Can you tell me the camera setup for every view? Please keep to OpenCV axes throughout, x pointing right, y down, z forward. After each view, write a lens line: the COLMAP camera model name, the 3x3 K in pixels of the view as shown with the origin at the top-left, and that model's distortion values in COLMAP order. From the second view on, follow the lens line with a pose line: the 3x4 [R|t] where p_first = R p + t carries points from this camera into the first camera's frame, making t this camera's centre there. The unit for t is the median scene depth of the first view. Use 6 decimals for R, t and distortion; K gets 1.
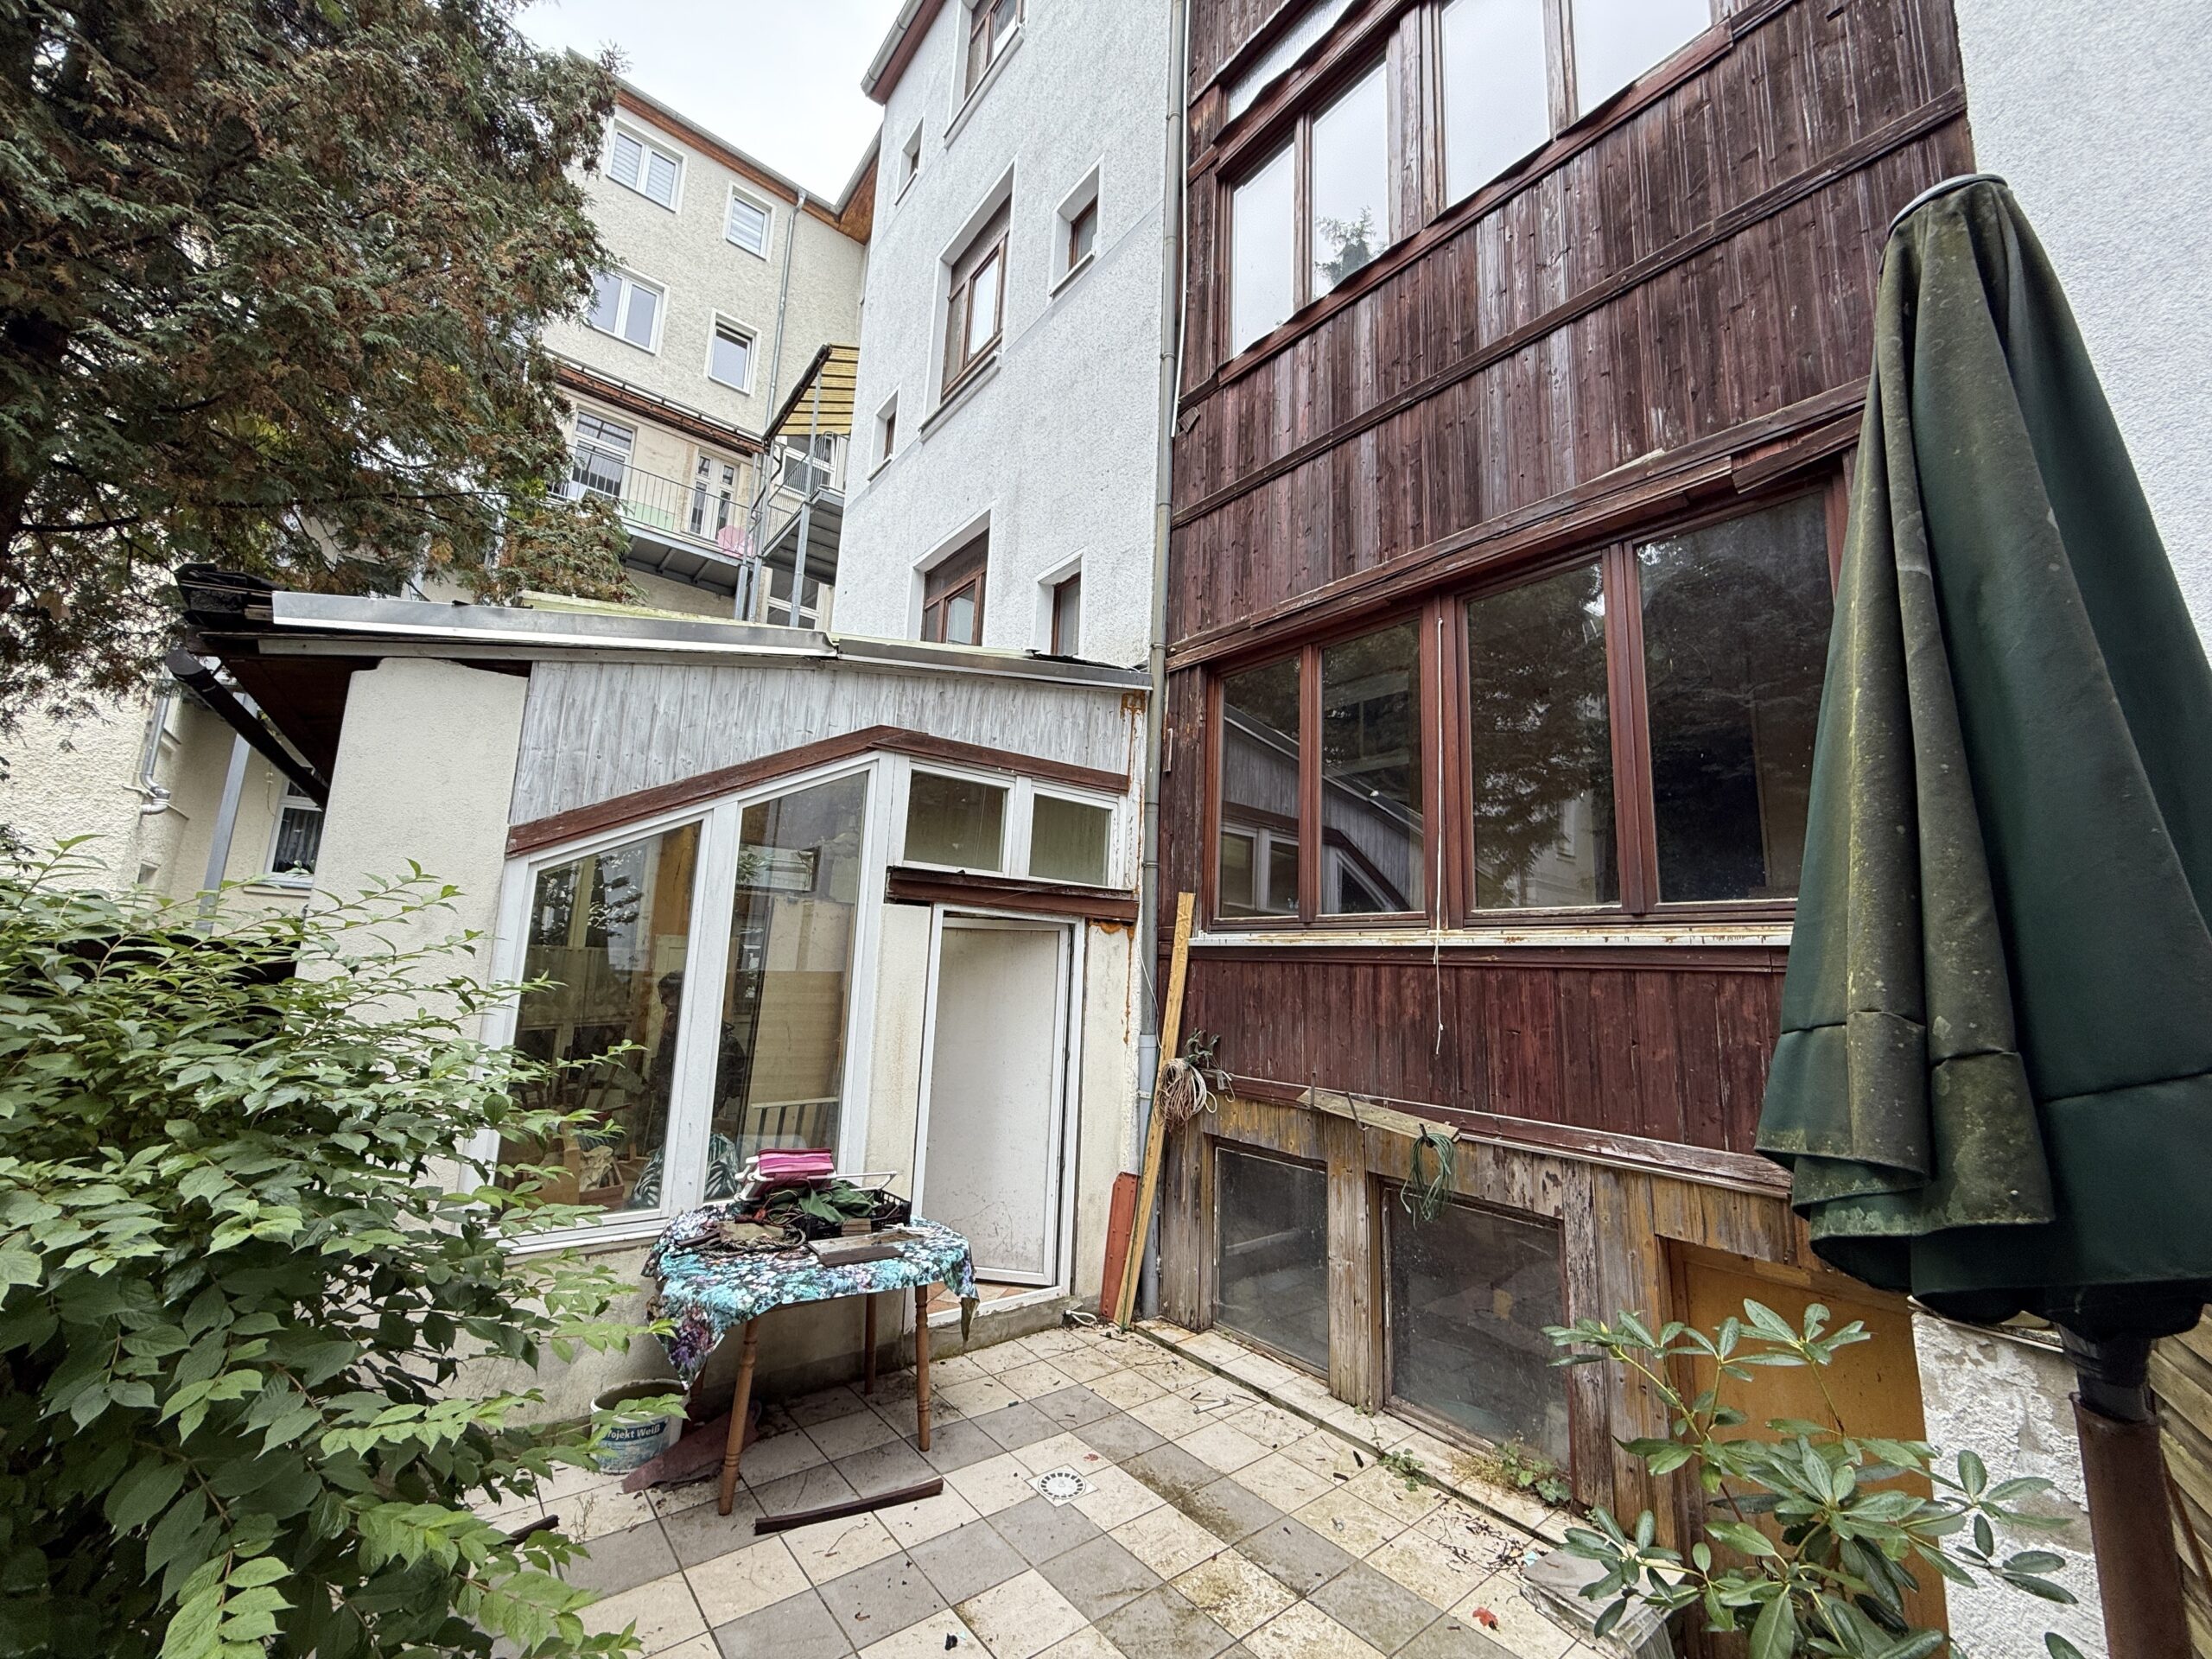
lens RADIAL K [[874.8, 0, 1108.7], [0, 874.8, 829.1], [0, 0, 1]] dist [0.000802, -0.000680]
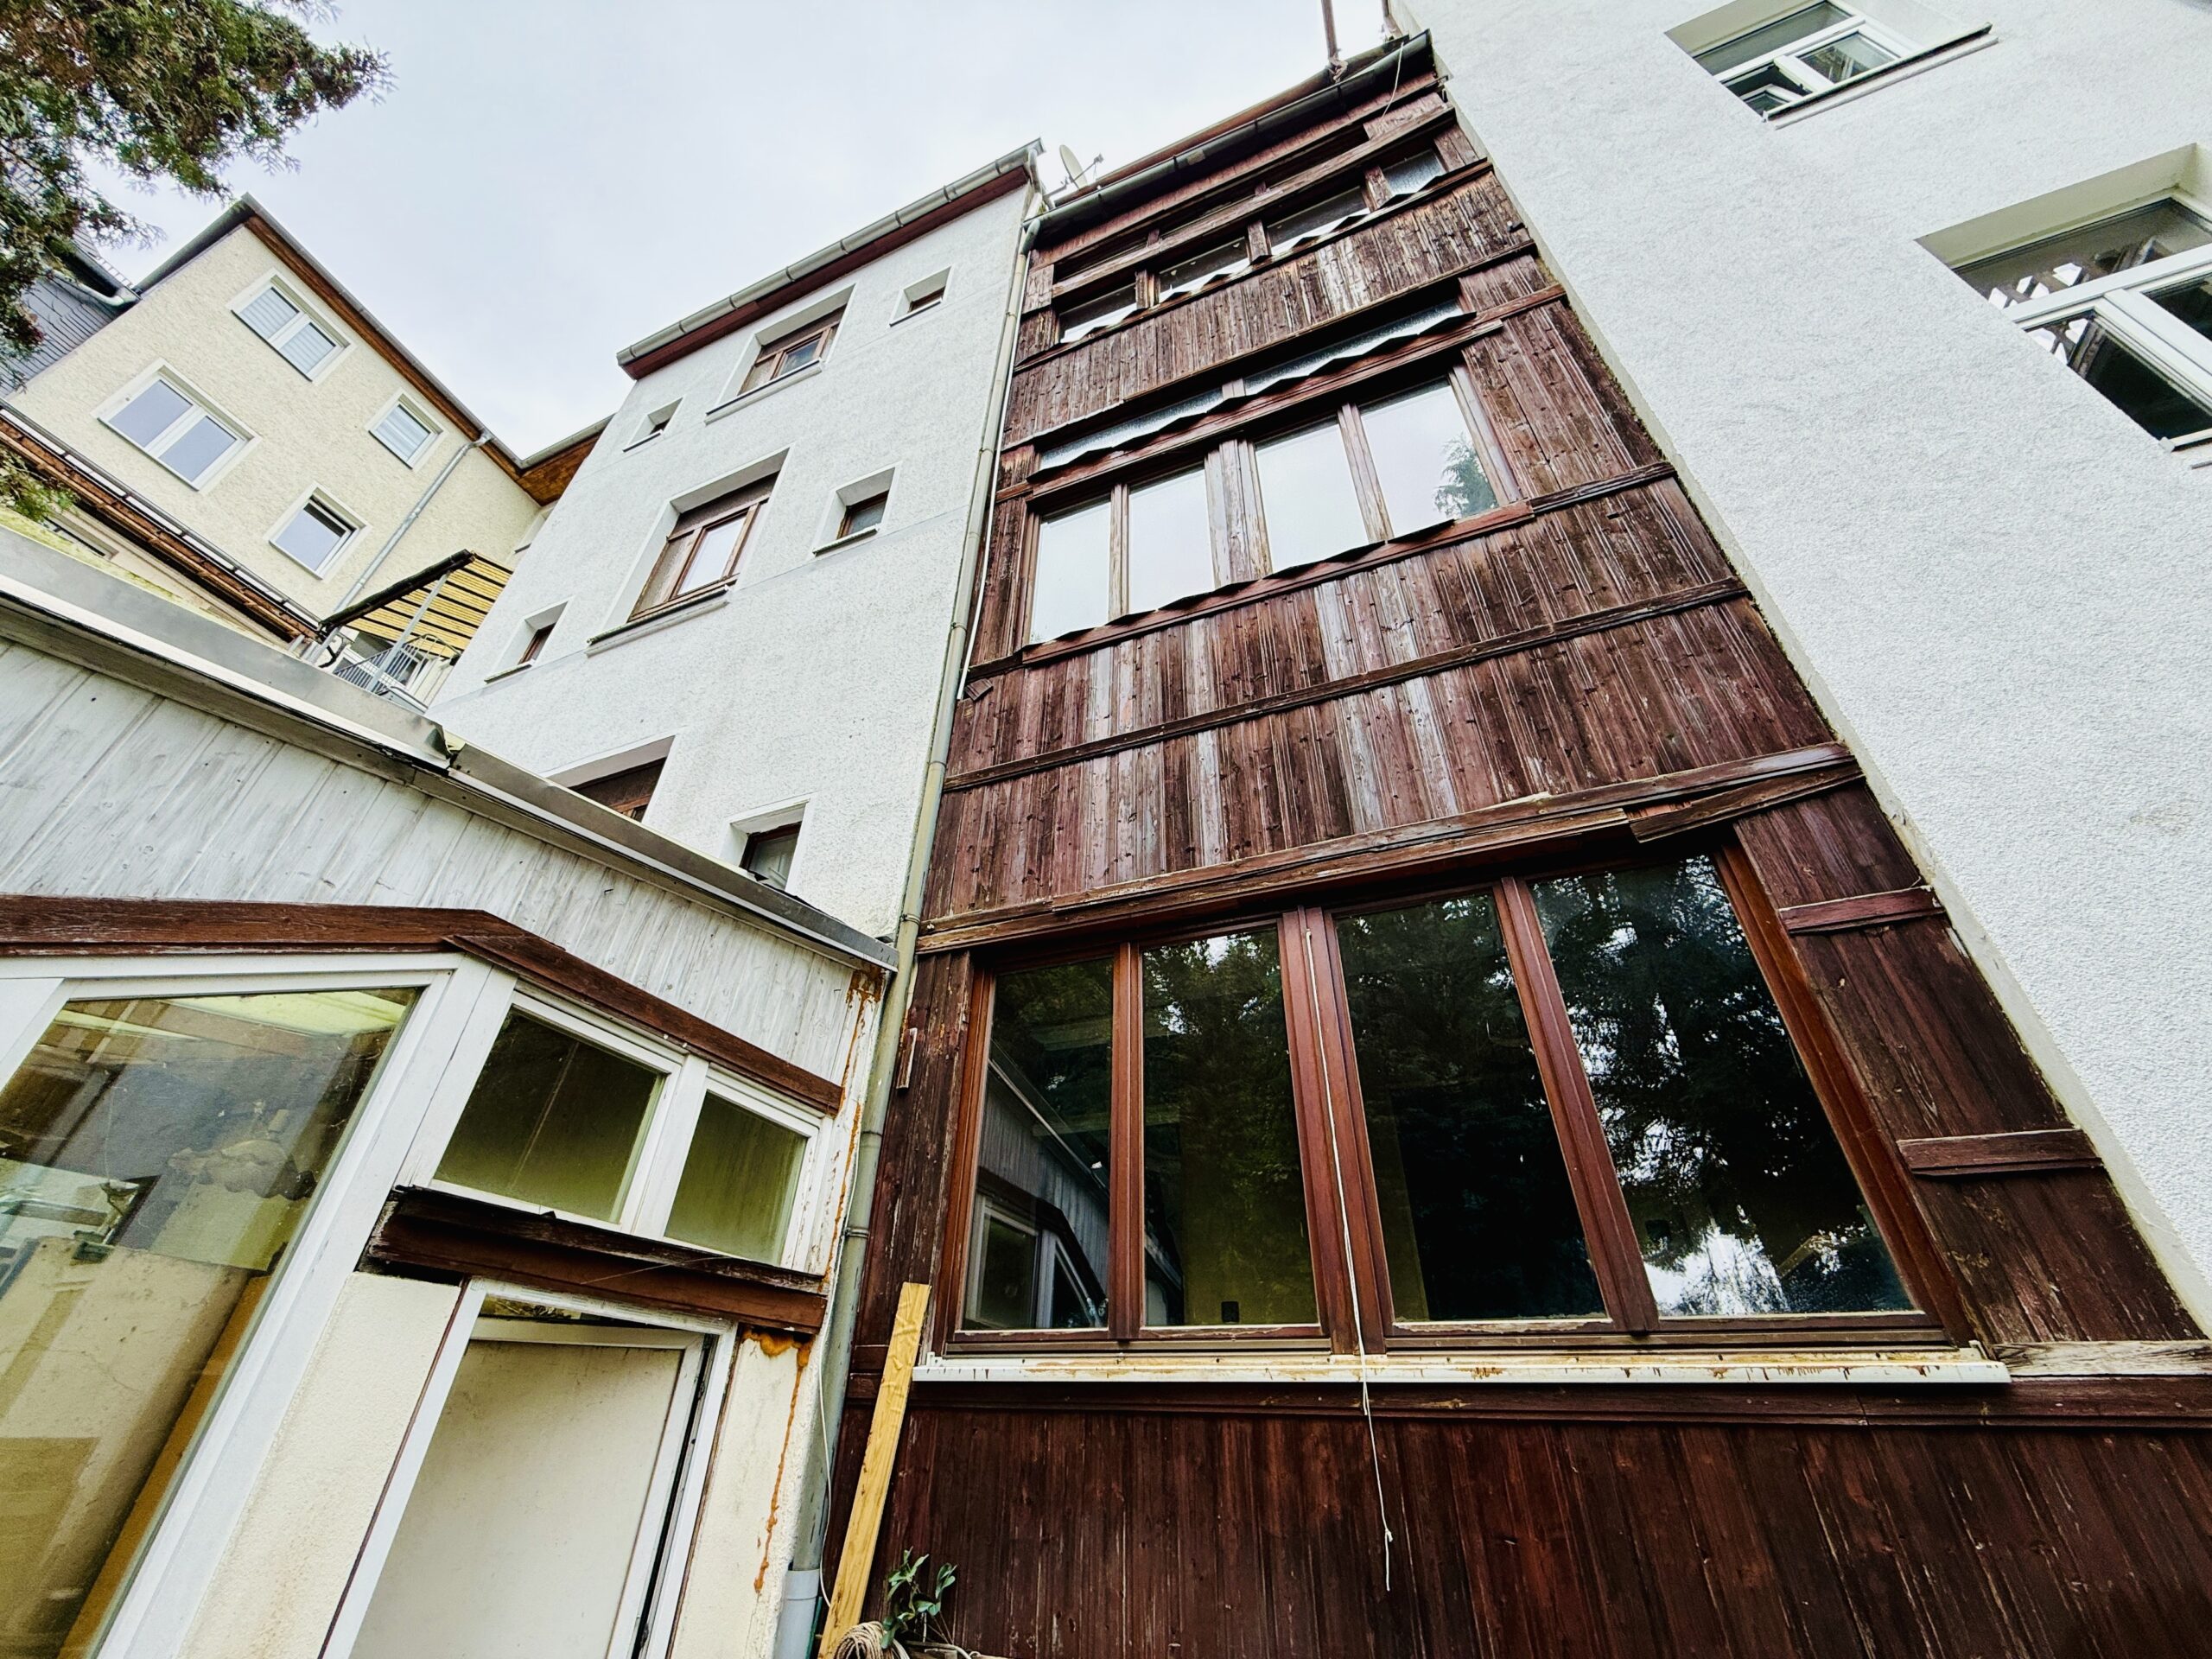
lens RADIAL K [[874.8, 0, 1102.7], [0, 874.8, 831.8], [0, 0, 1]] dist [0.000802, -0.000680]
pose [[0.881130, 0.254107, 0.398797, -0.135879], [-0.065206, 0.900583, -0.429766, 0.043830], [-0.468356, 0.352676, 0.810100, 0.321780]]
